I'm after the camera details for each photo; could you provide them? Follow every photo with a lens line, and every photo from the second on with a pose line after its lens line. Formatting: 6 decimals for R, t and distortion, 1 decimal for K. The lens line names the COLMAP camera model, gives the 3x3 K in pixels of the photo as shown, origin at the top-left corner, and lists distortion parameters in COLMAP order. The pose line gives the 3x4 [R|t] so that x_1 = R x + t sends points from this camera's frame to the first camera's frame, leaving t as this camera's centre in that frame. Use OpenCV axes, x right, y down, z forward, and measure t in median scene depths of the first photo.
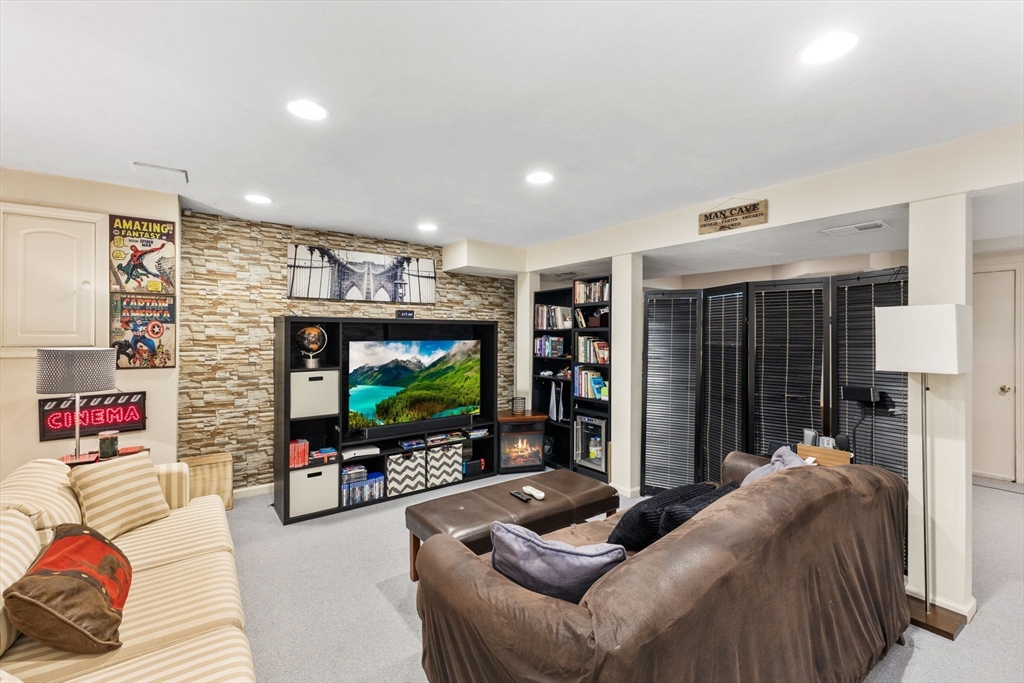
lens RADIAL K [[431.3, 0, 515.0], [0, 431.3, 337.3], [0, 0, 1]] dist [-0.001466, -0.000491]
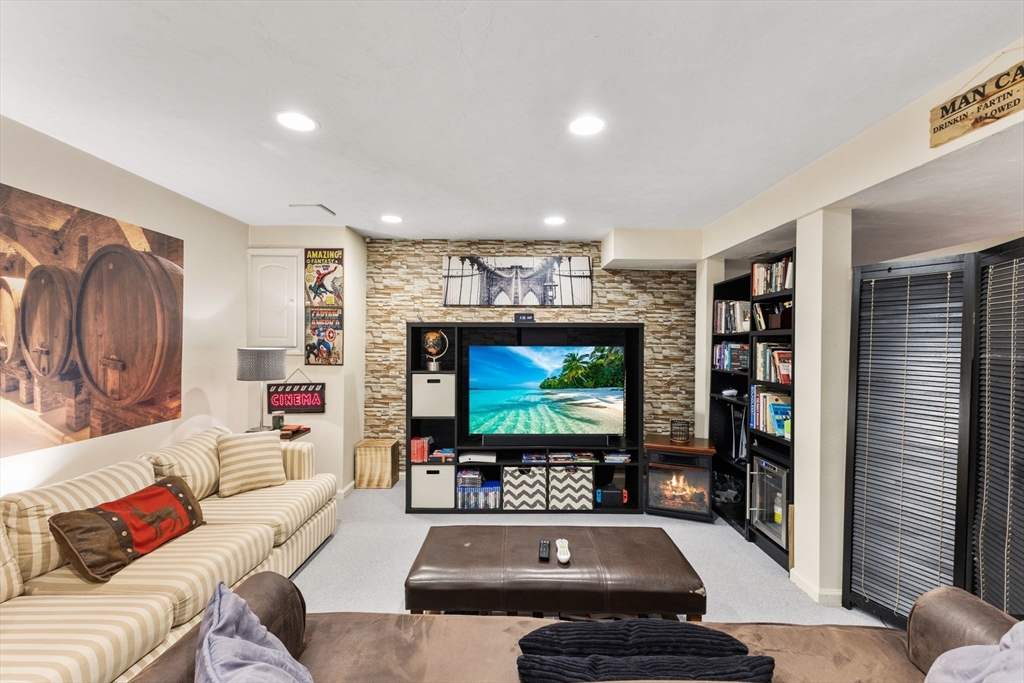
lens RADIAL K [[431.3, 0, 511.4], [0, 431.3, 342.7], [0, 0, 1]] dist [-0.001466, -0.000491]
pose [[0.804132, 0.005711, -0.594424, 0.275171], [-0.007694, 0.999970, -0.000801, 0.001805], [0.594401, 0.005218, 0.804152, 0.232970]]
